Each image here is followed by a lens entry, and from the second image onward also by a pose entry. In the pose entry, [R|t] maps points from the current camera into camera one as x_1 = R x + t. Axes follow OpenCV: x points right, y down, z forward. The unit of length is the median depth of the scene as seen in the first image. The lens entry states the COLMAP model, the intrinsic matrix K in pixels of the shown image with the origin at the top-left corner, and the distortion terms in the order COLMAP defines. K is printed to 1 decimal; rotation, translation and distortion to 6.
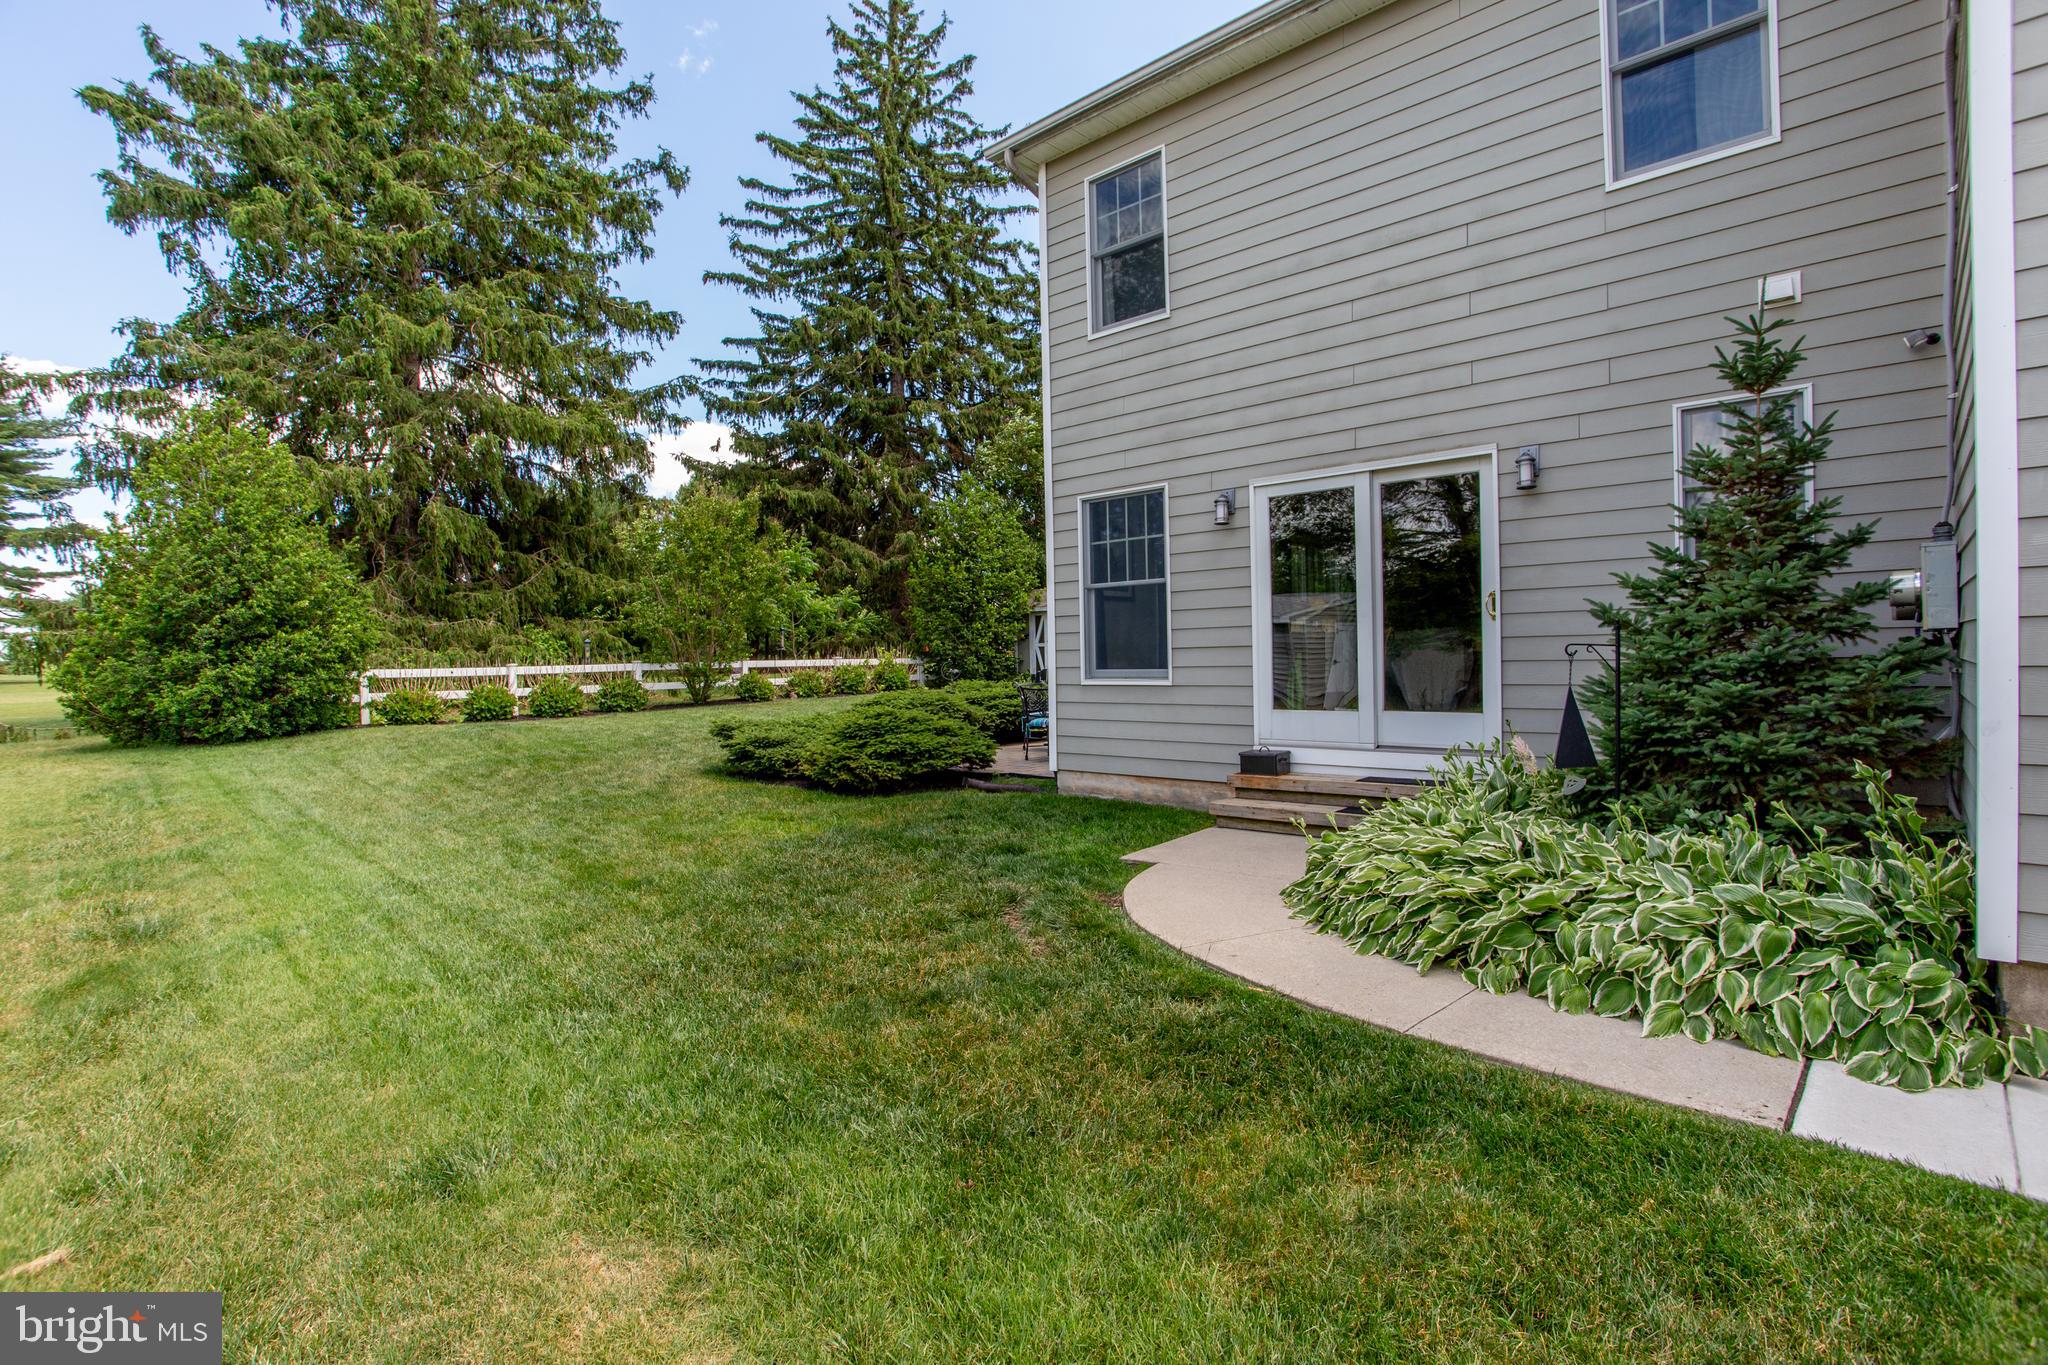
lens RADIAL K [[982.5, 0, 1018.0], [0, 982.5, 656.4], [0, 0, 1]] dist [0.000472, 0.000013]
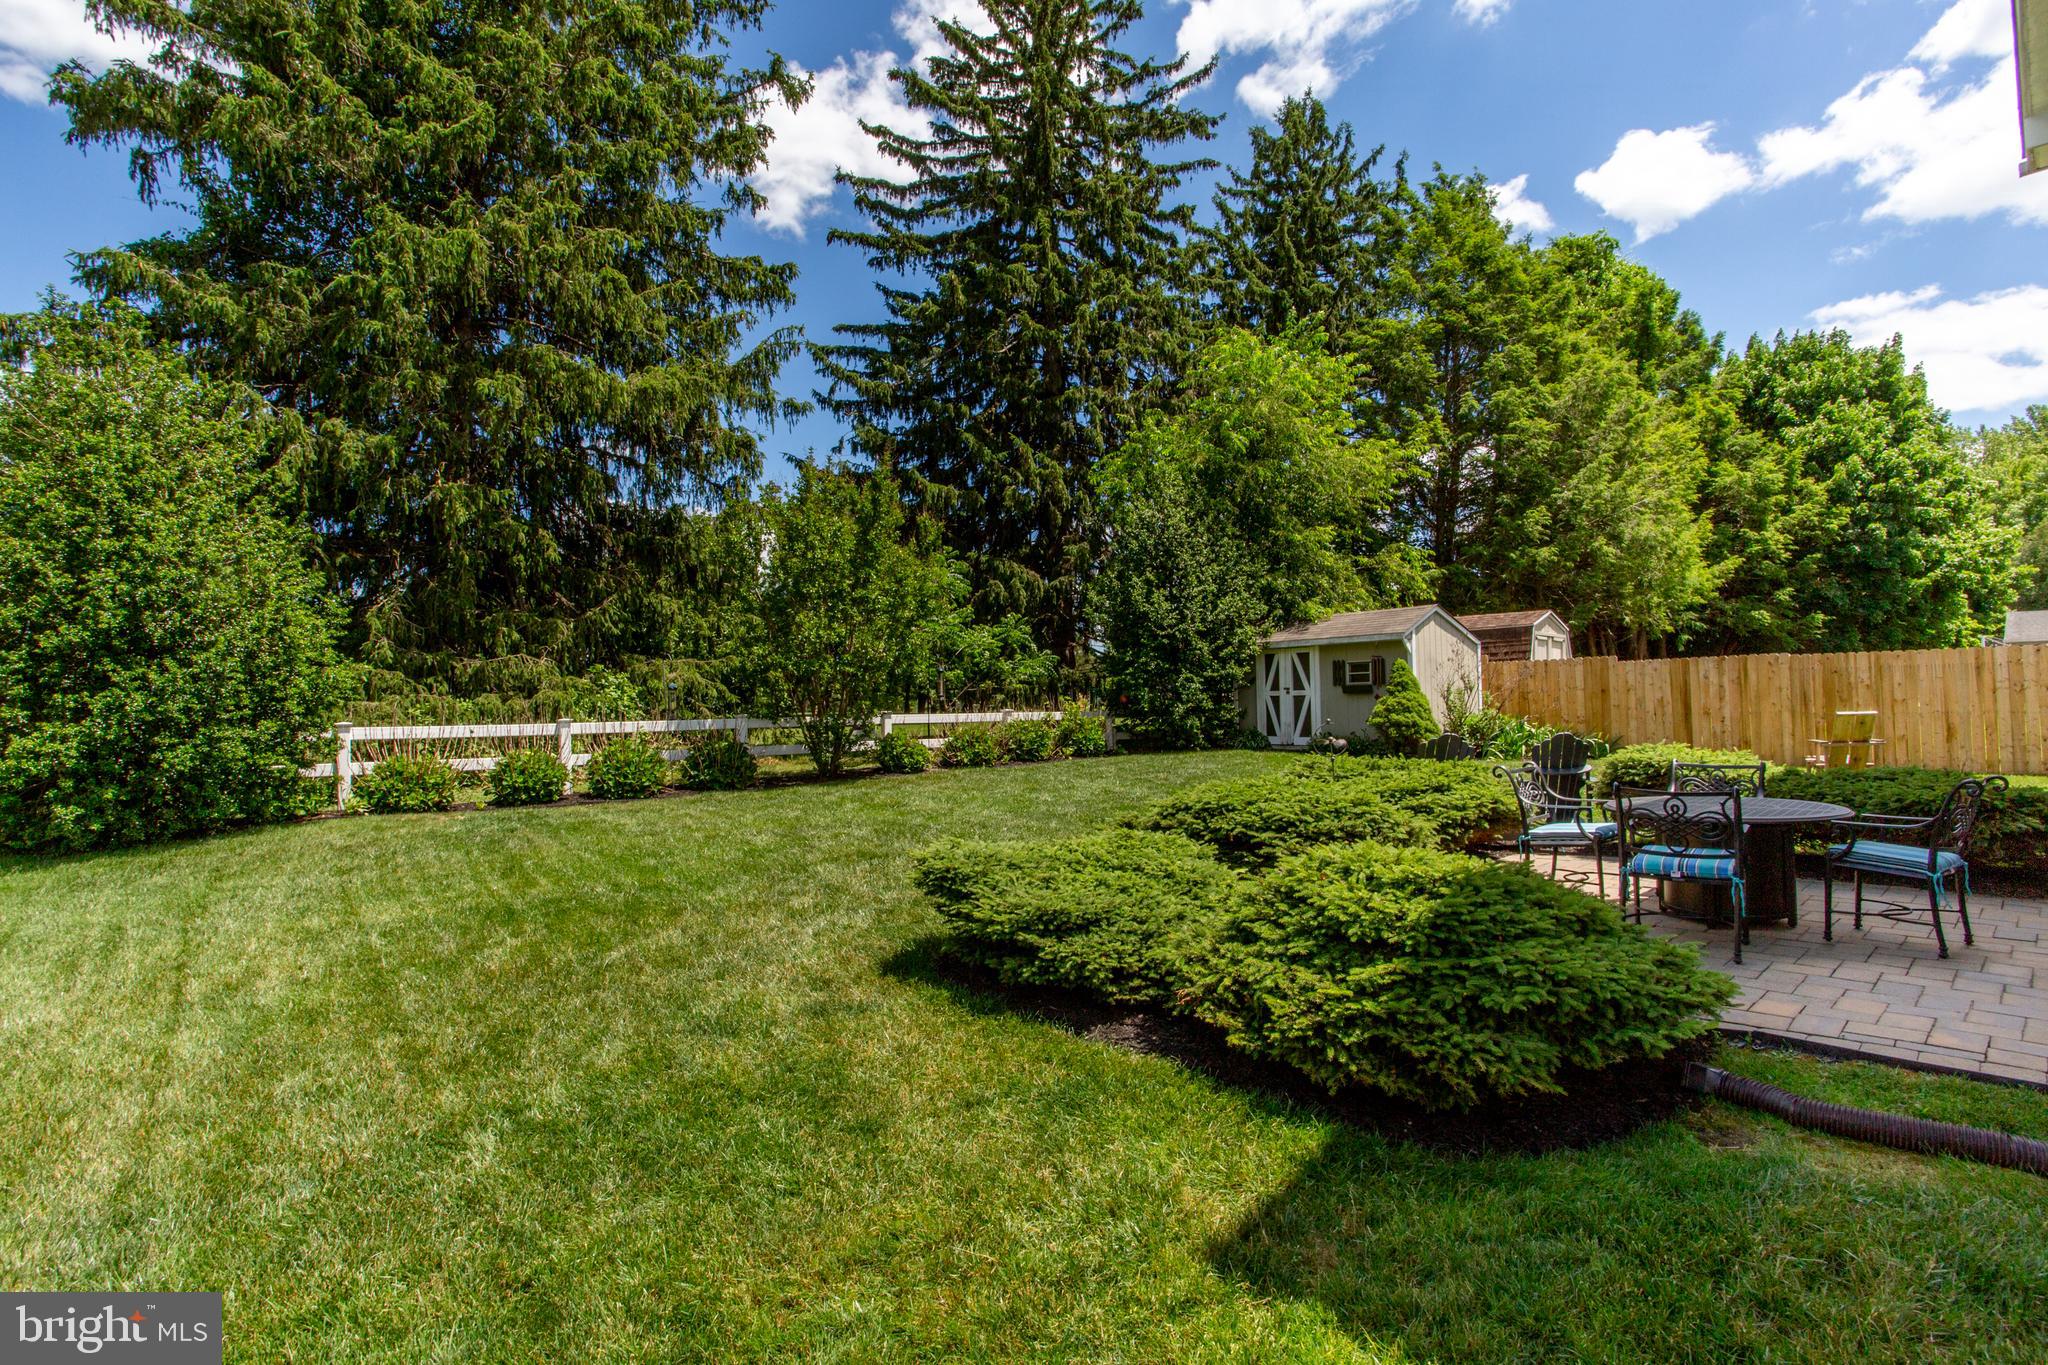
lens RADIAL K [[994.6, 0, 1025.5], [0, 994.6, 667.4], [0, 0, 1]] dist [-0.001253, 0.000219]
pose [[0.996719, -0.000141, -0.080940, -0.124369], [-0.003048, 0.999224, -0.039274, -0.001812], [0.080882, 0.039392, 0.995945, 0.299845]]
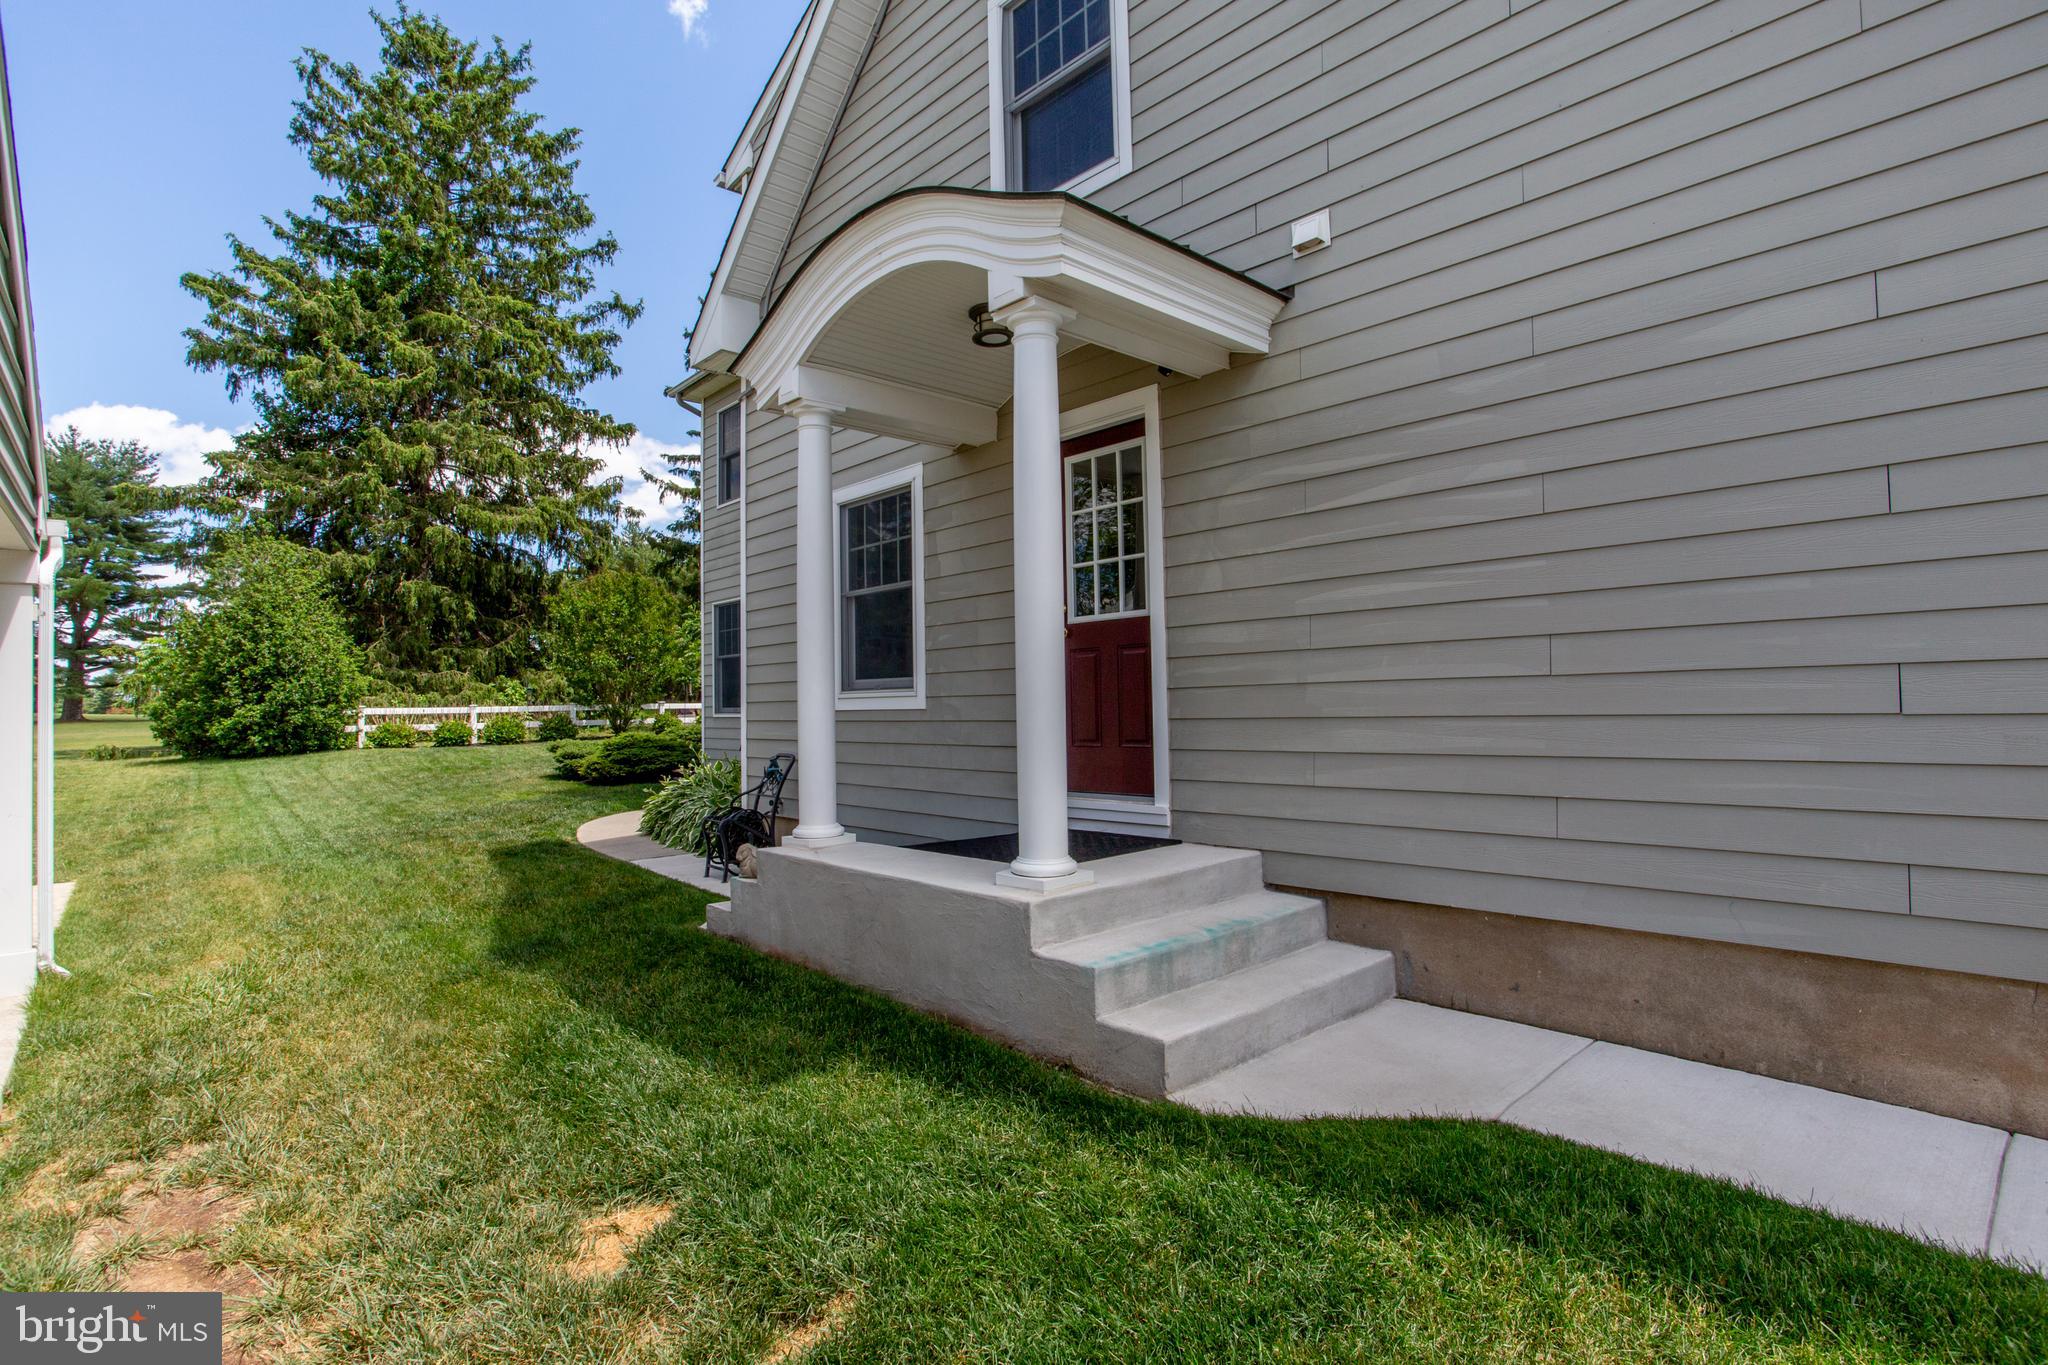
lens RADIAL K [[1008.7, 0, 1024.0], [0, 1008.7, 682.5], [0, 0, 1]] dist [-0.000218, -0.000363]
pose [[0.996738, 0.001863, -0.080684, 0.303131], [-0.003439, 0.999806, -0.019391, 0.001177], [0.080632, 0.019605, 0.996551, -0.268935]]
